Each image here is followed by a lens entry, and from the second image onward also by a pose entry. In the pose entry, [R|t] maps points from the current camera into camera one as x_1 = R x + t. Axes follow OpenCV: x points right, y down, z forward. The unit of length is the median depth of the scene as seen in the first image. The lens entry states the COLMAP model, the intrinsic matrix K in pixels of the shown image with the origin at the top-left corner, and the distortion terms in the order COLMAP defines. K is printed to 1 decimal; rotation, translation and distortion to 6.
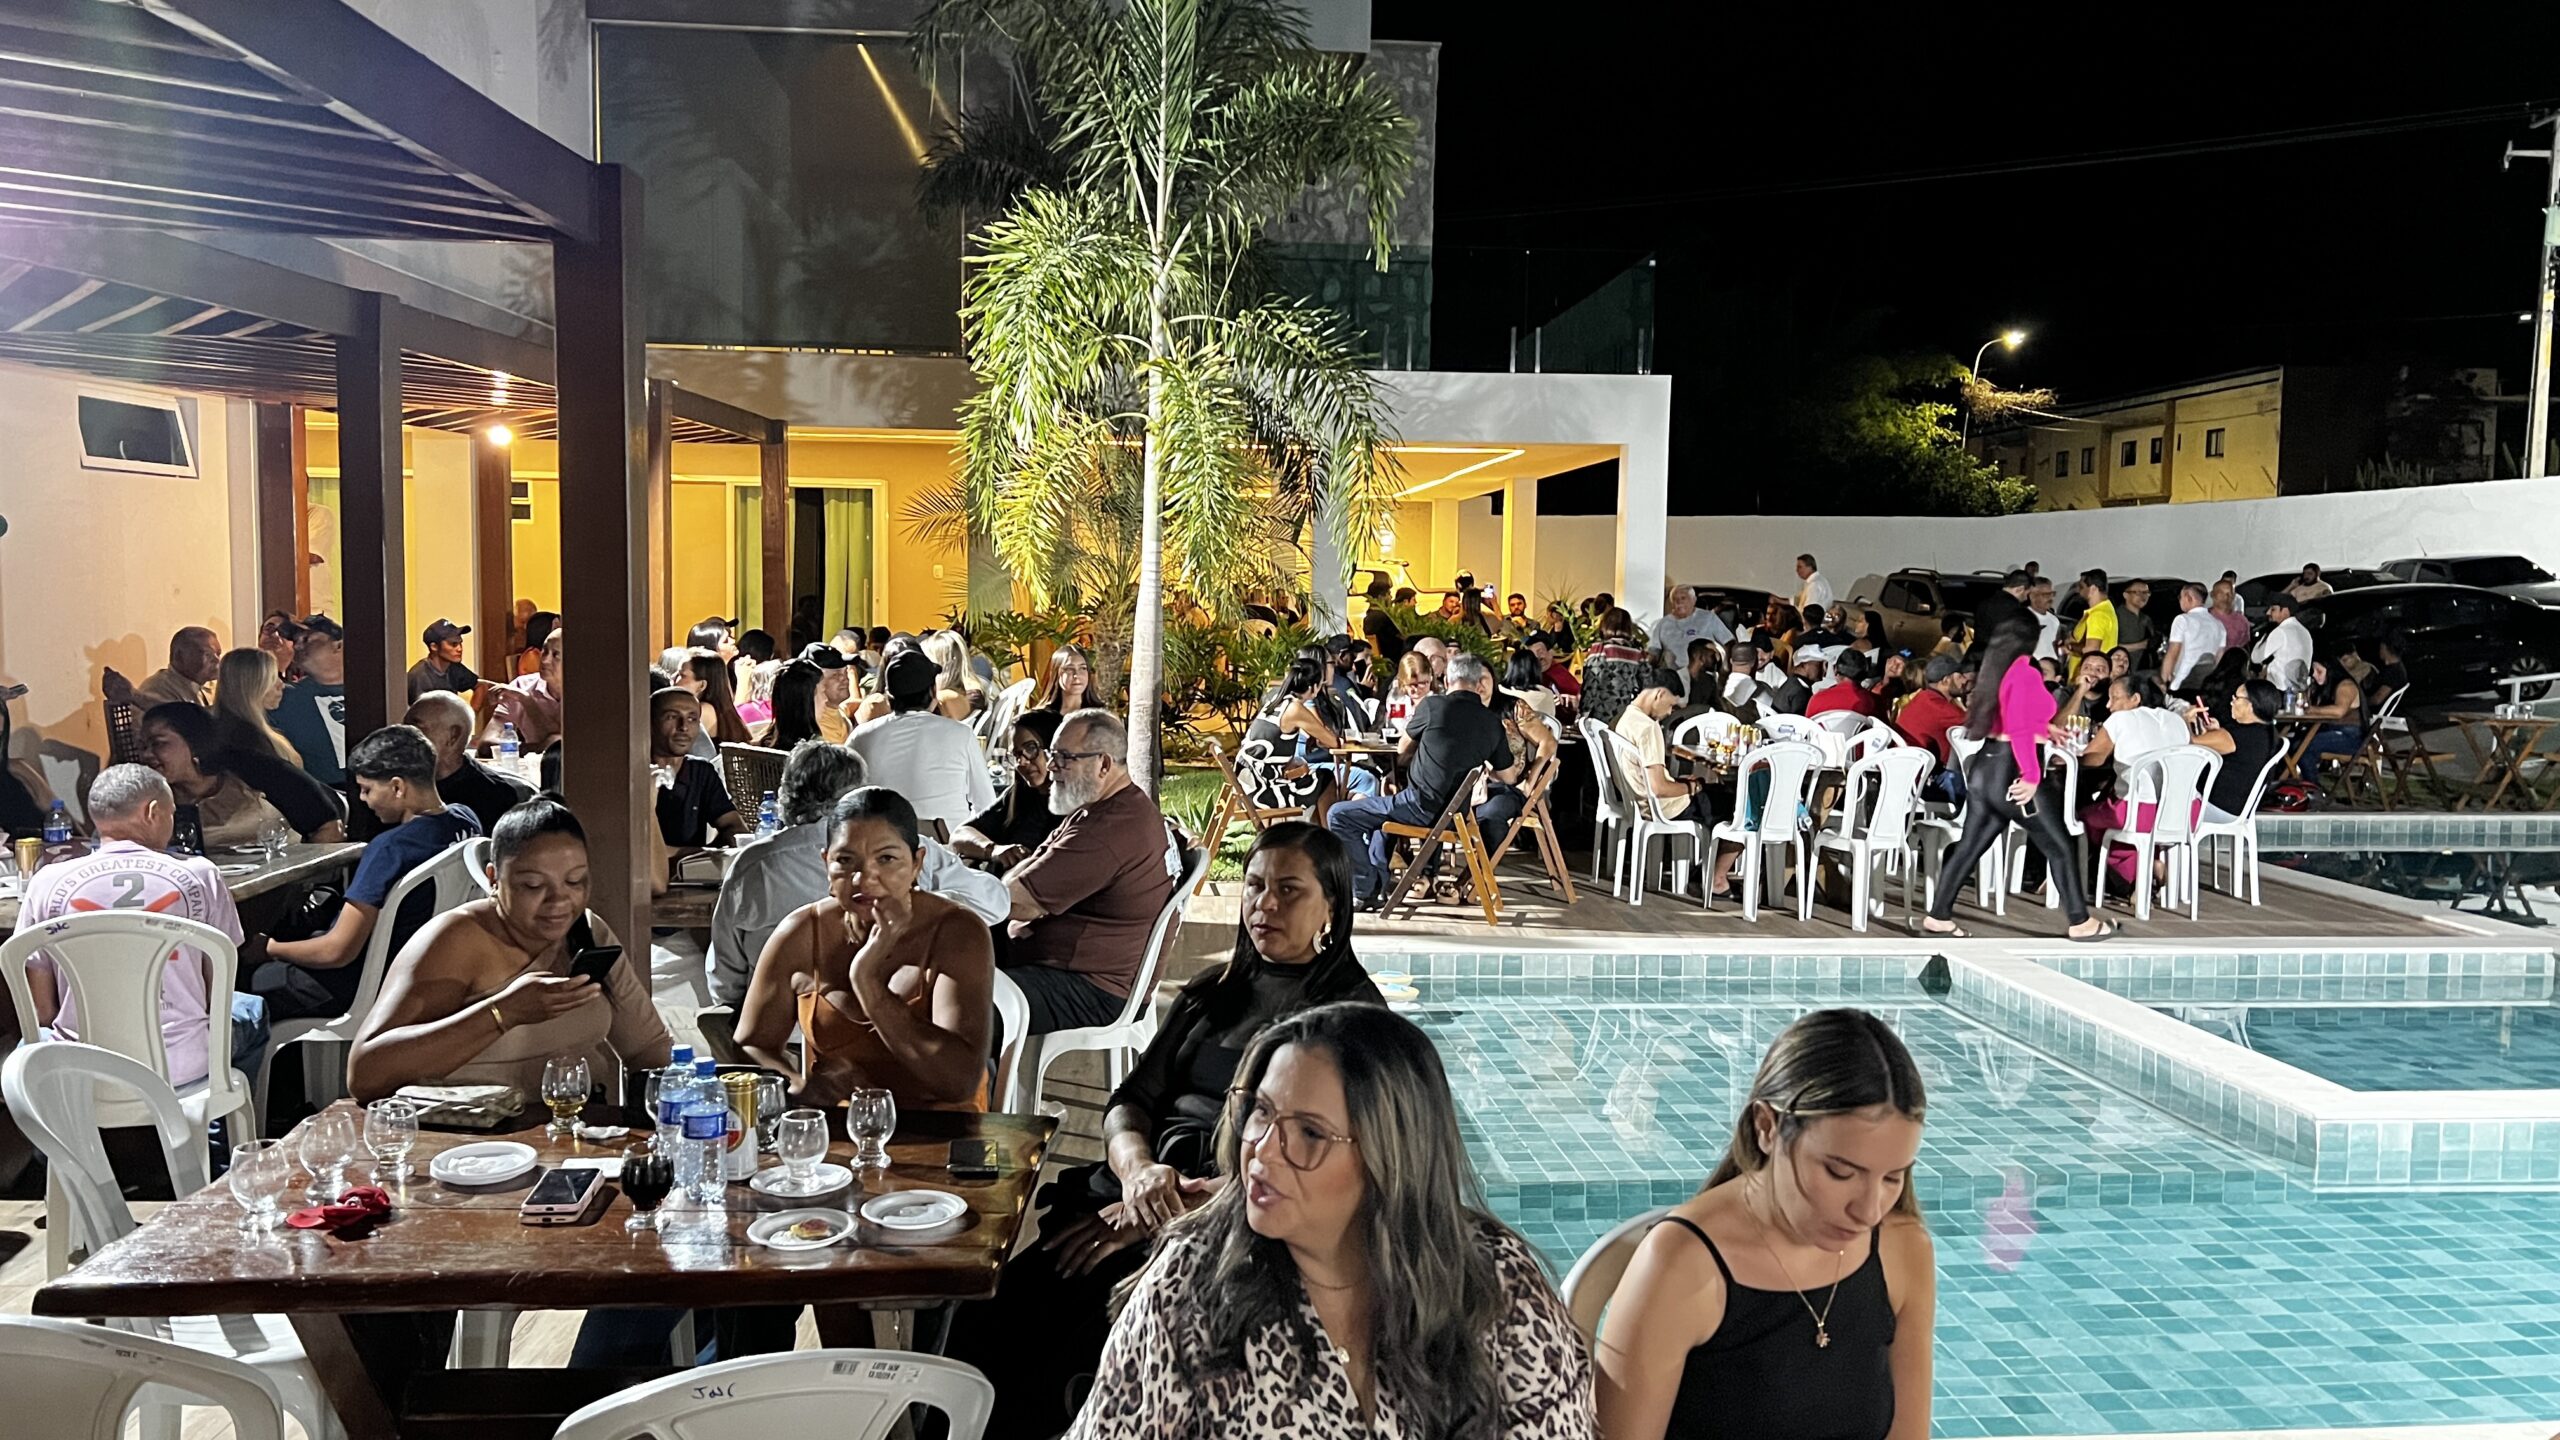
lens RADIAL K [[1887.2, 0, 1284.1], [0, 1887.2, 719.8], [0, 0, 1]] dist [-0.003049, -0.003837]
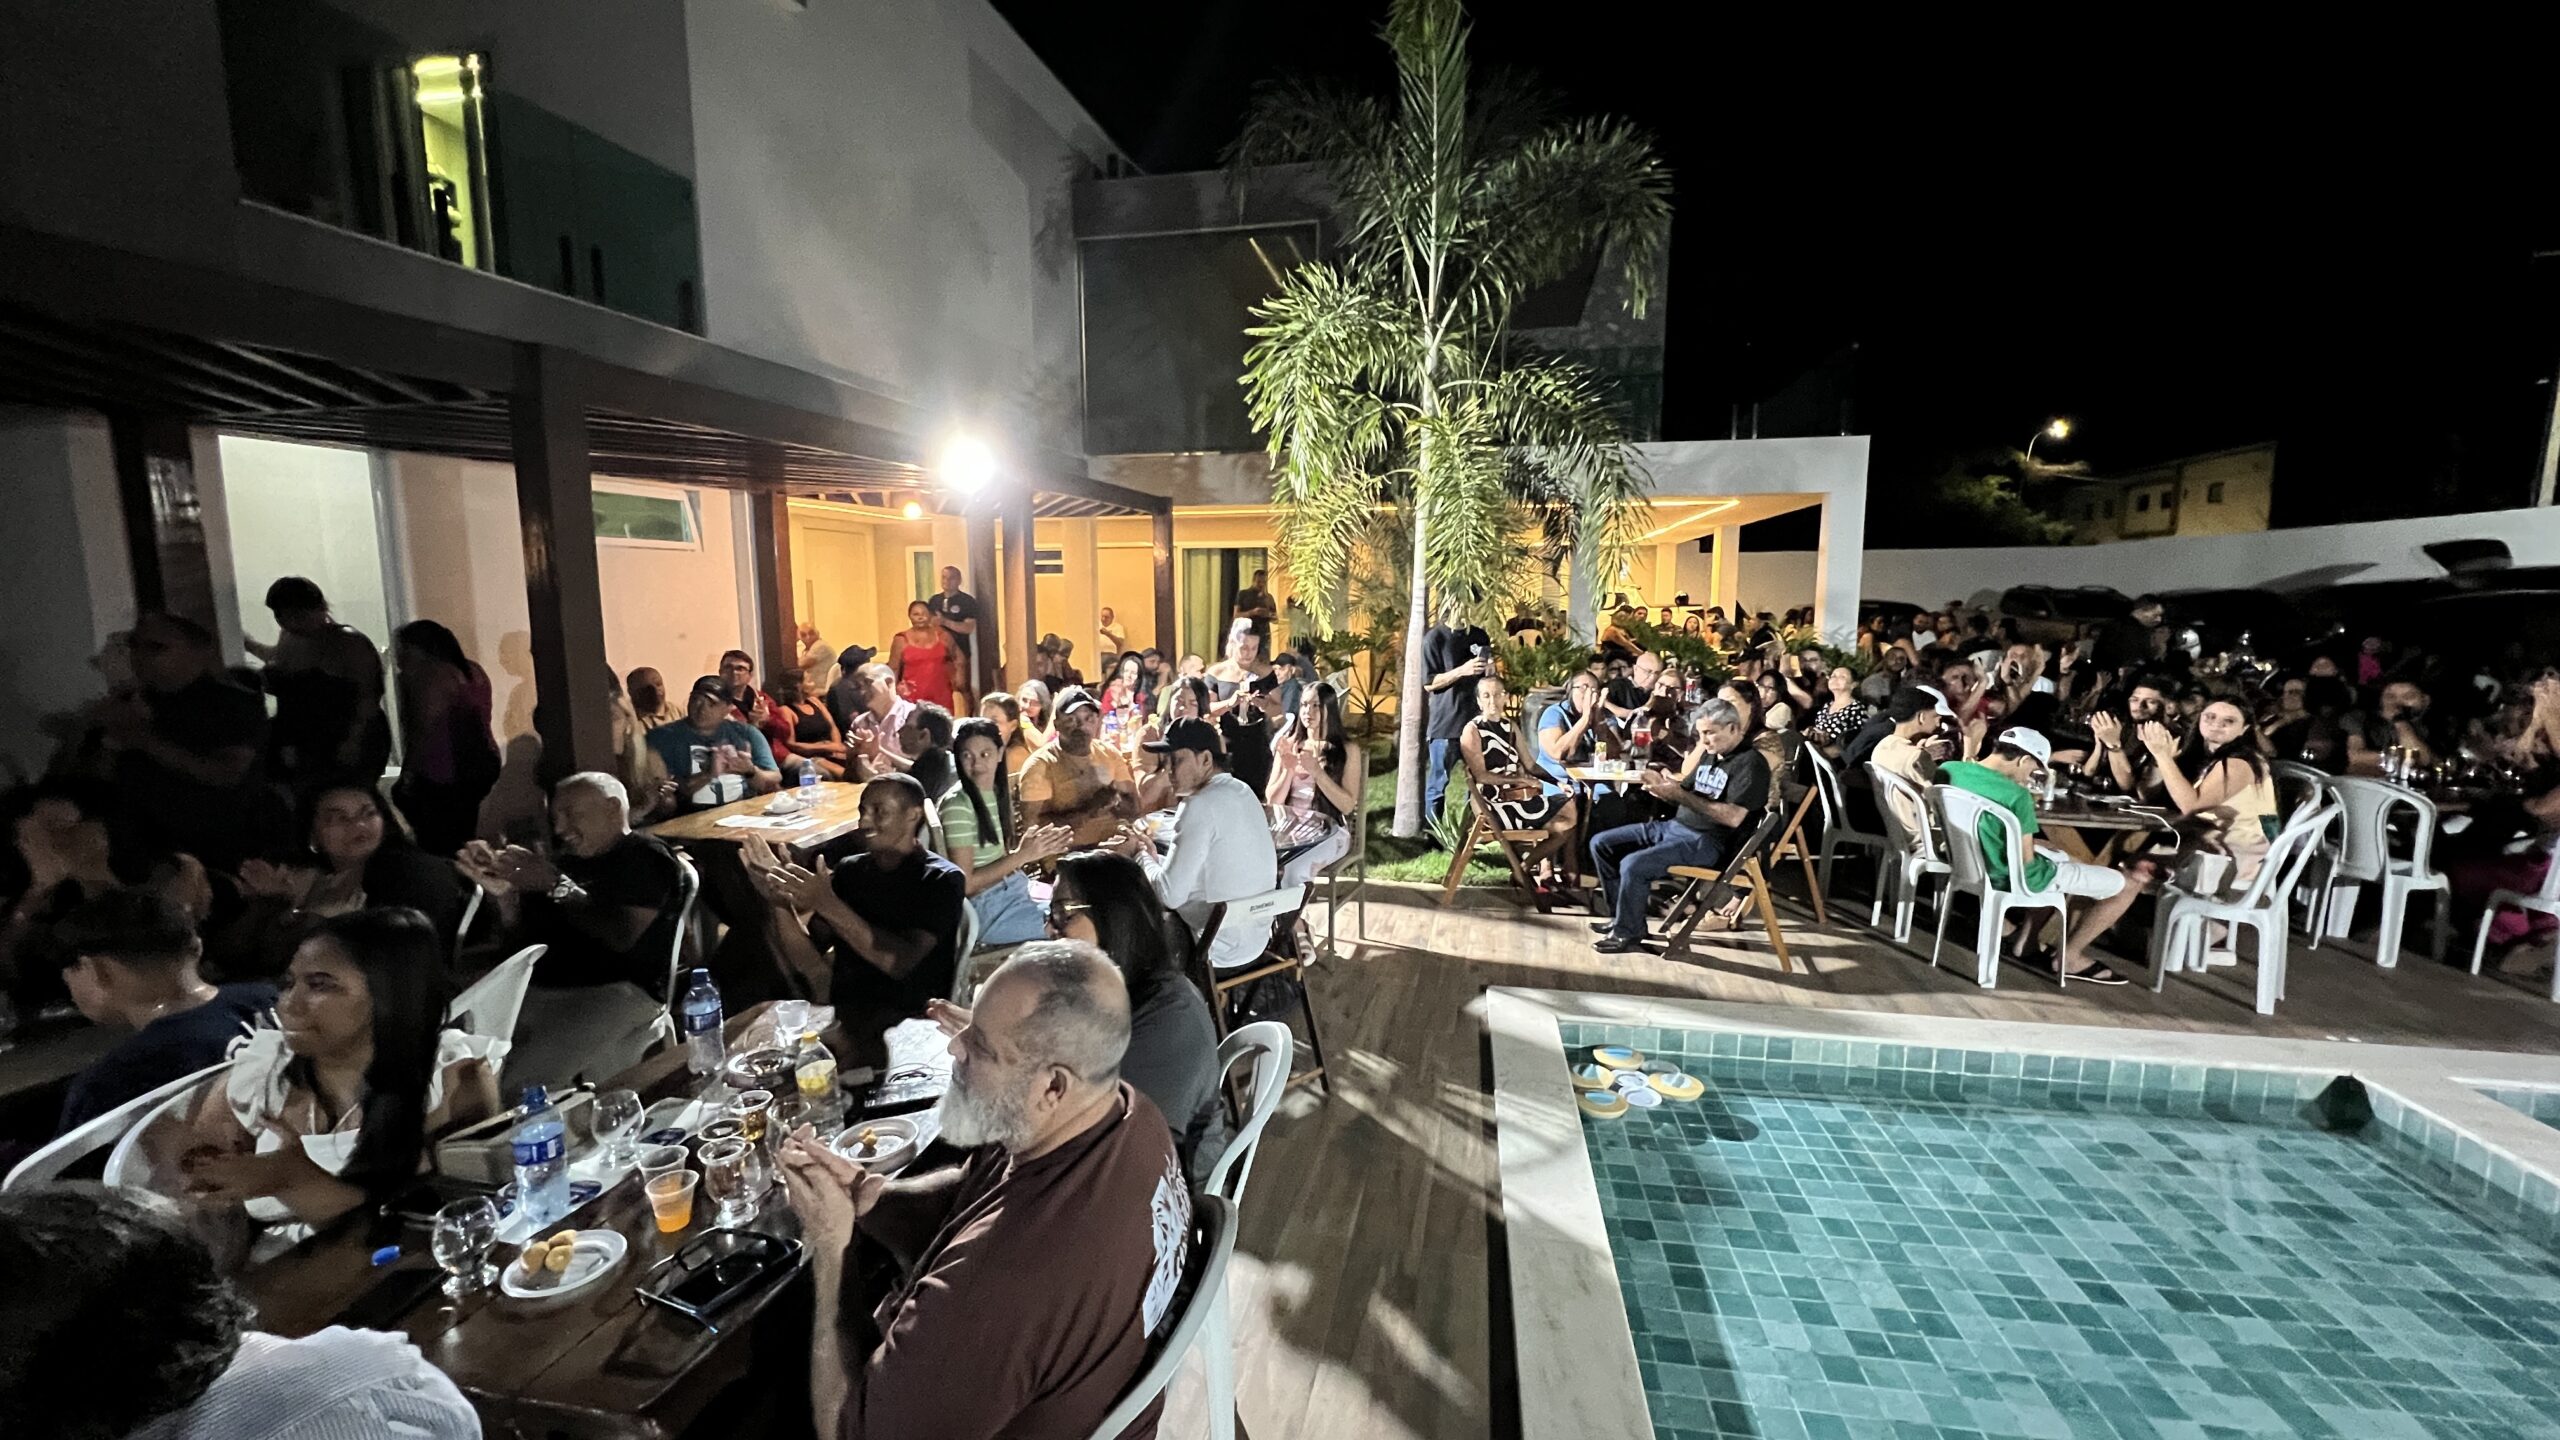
lens RADIAL K [[993.9, 0, 1280.4], [0, 993.9, 731.7], [0, 0, 1]] dist [-0.016092, 0.000126]
pose [[0.962930, 0.016761, -0.269231, 0.012106], [-0.000854, 0.998252, 0.059094, -0.035261], [0.269751, -0.056674, 0.961261, 0.365604]]
